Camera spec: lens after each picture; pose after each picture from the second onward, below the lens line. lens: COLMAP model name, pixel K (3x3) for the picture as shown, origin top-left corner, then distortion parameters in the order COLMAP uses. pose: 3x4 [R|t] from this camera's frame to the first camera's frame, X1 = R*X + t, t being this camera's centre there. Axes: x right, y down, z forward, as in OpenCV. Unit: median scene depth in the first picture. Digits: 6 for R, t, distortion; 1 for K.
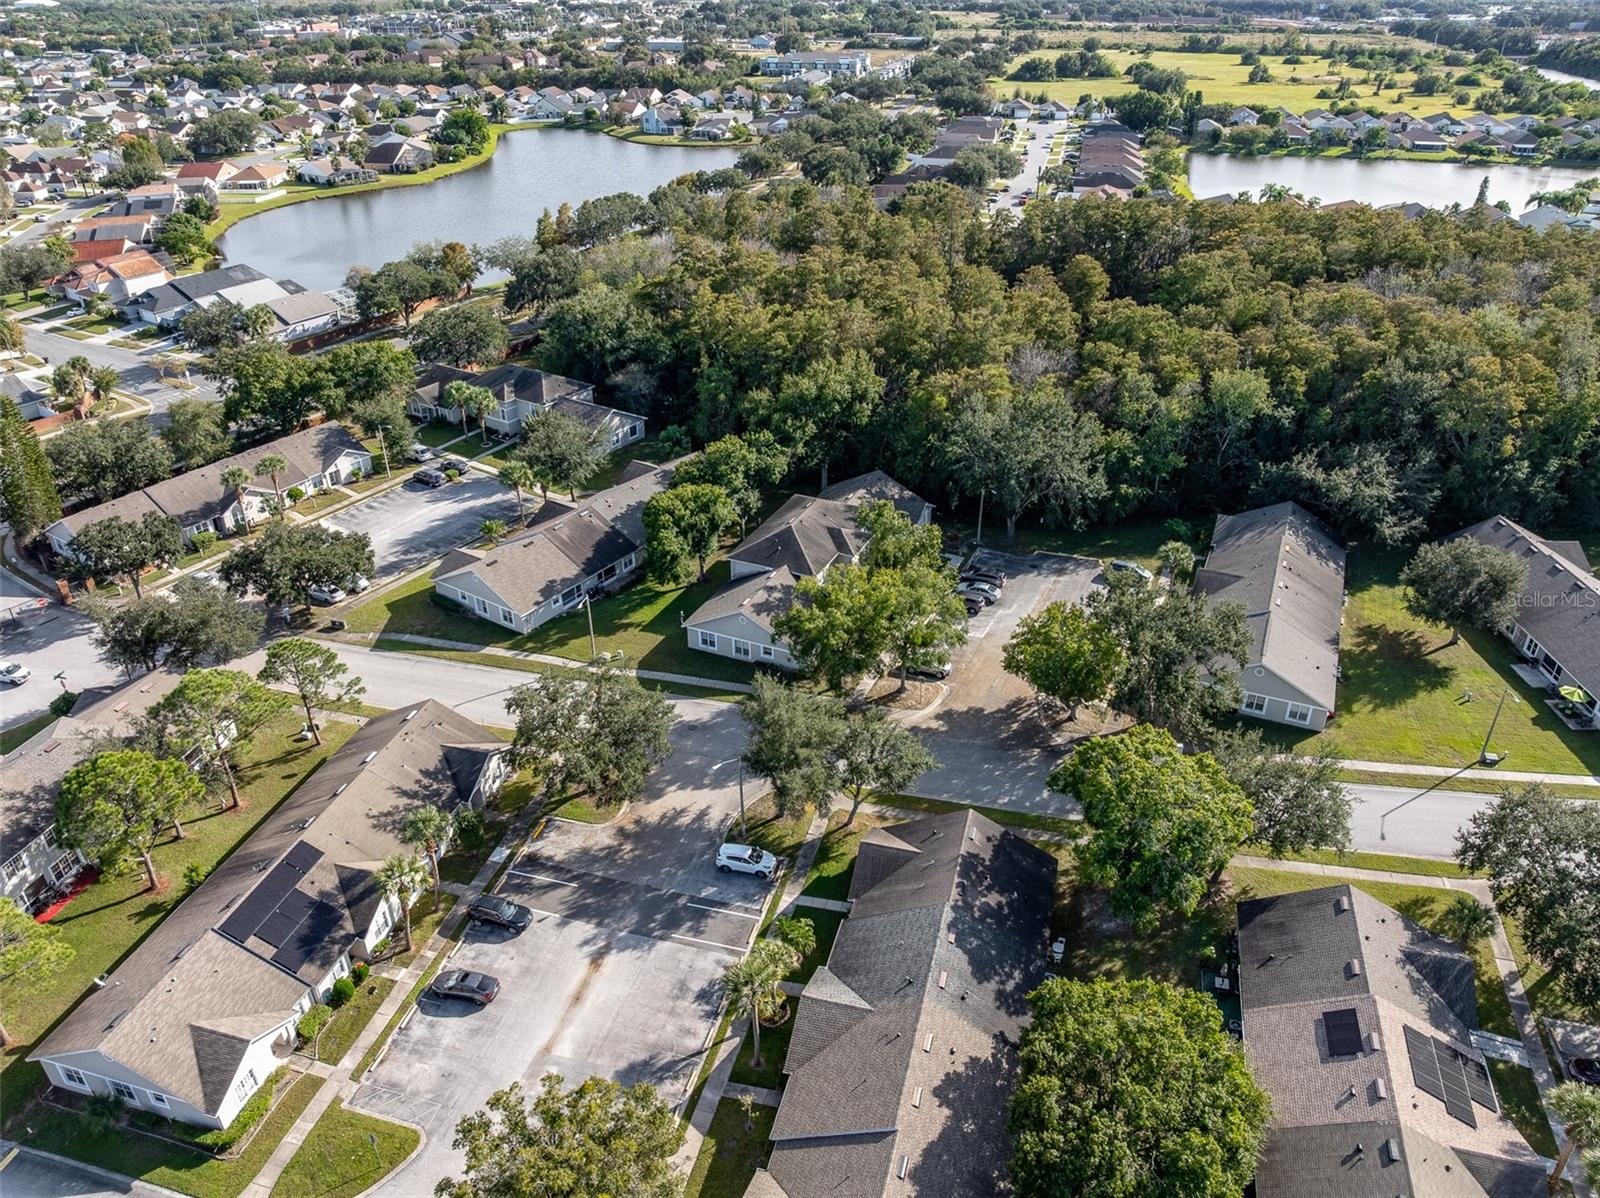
lens RADIAL K [[1137.3, 0, 806.8], [0, 1137.3, 593.9], [0, 0, 1]] dist [-0.069281, 0.037302]
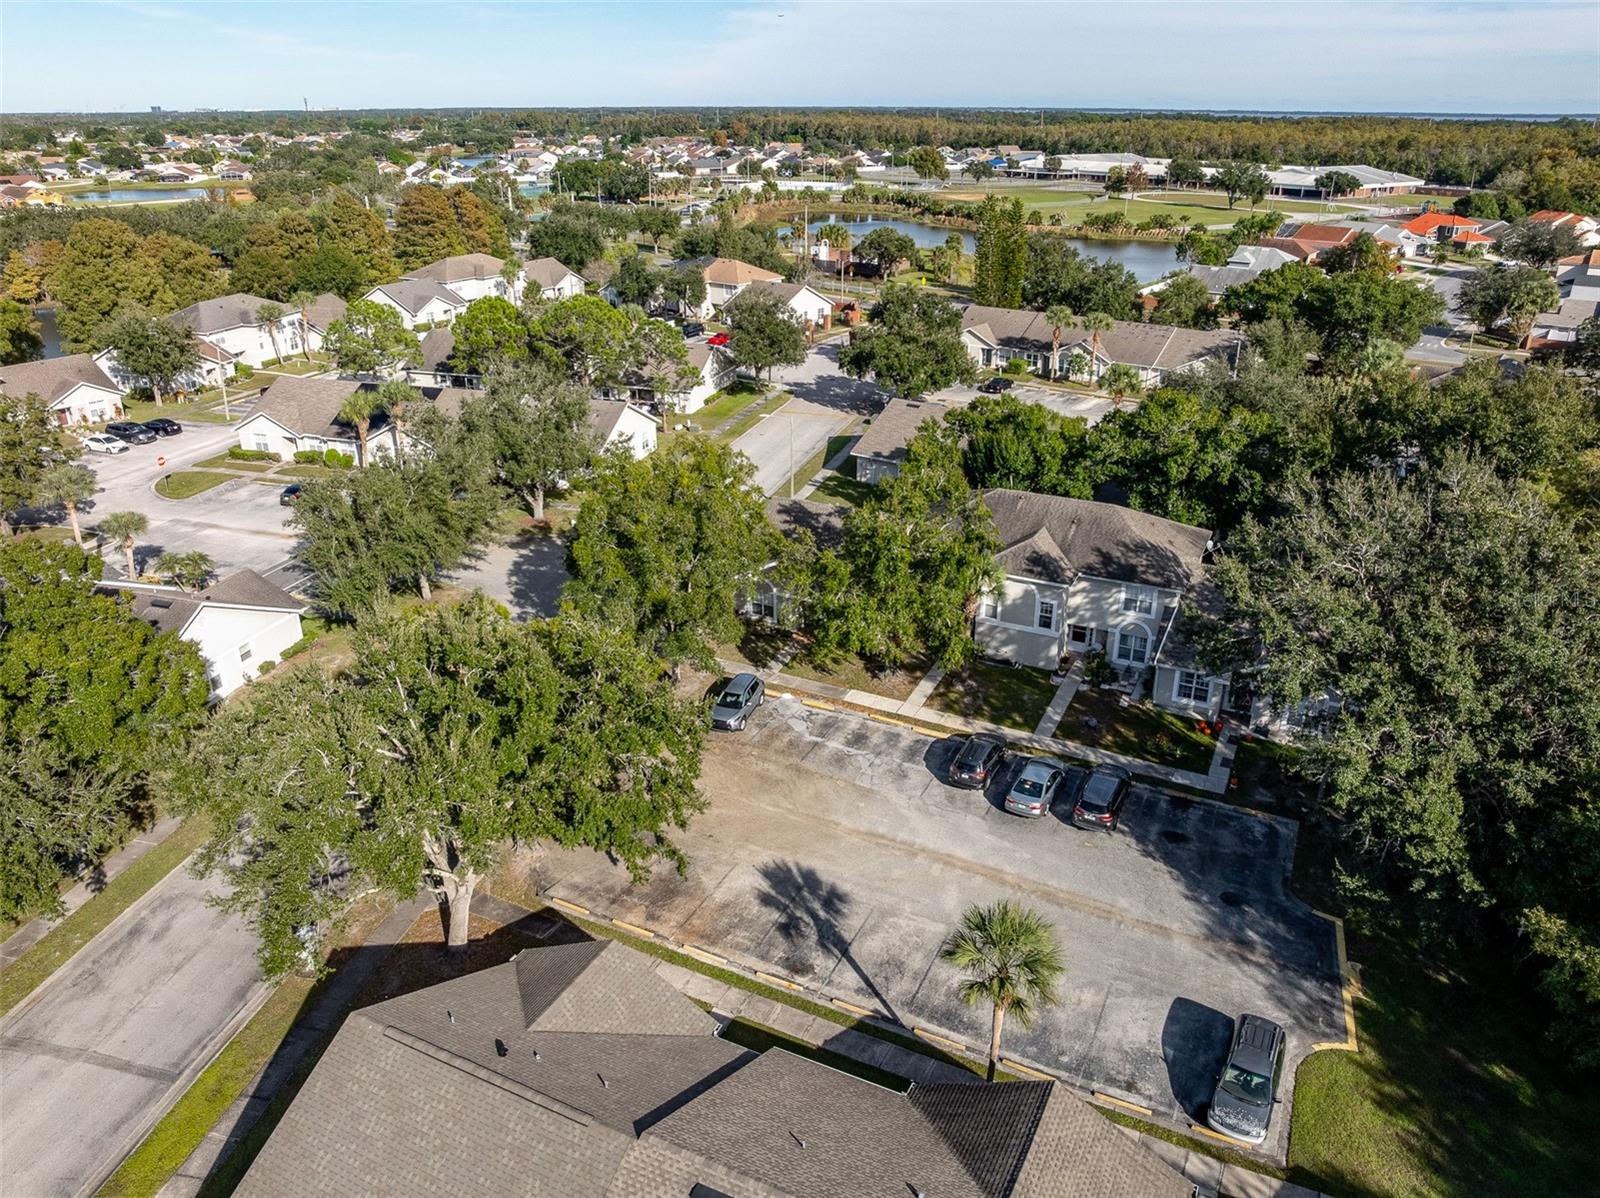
lens RADIAL K [[1140.0, 0, 803.5], [0, 1140.0, 586.8], [0, 0, 1]] dist [-0.048217, 0.010892]
pose [[-0.035492, 0.392590, -0.919028, 0.473601], [-0.495236, 0.791844, 0.357385, -0.155923], [0.868033, 0.467820, 0.166321, 0.735707]]
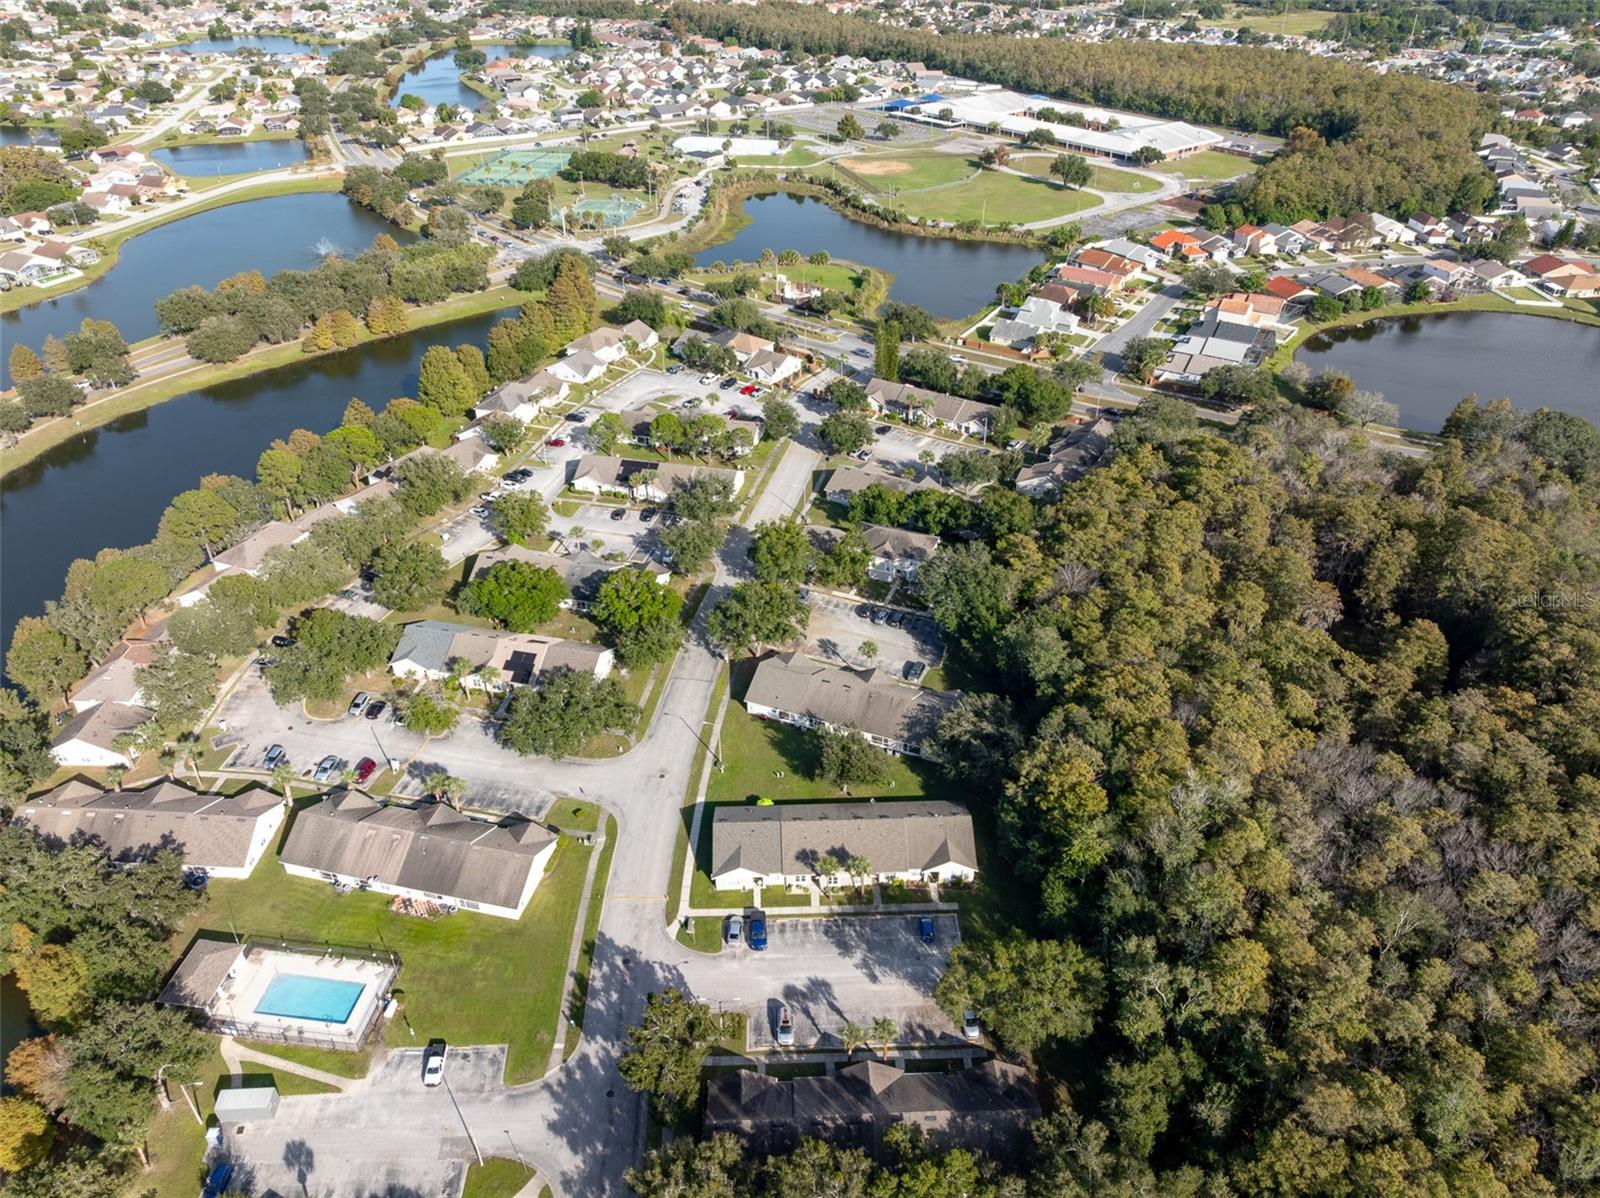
lens RADIAL K [[1140.0, 0, 803.5], [0, 1140.0, 586.8], [0, 0, 1]] dist [-0.048217, 0.010892]
pose [[0.034880, 0.541365, -0.840064, 1.444452], [-0.496306, 0.738981, 0.455617, -0.700866], [0.867446, 0.401037, 0.294458, 0.323622]]
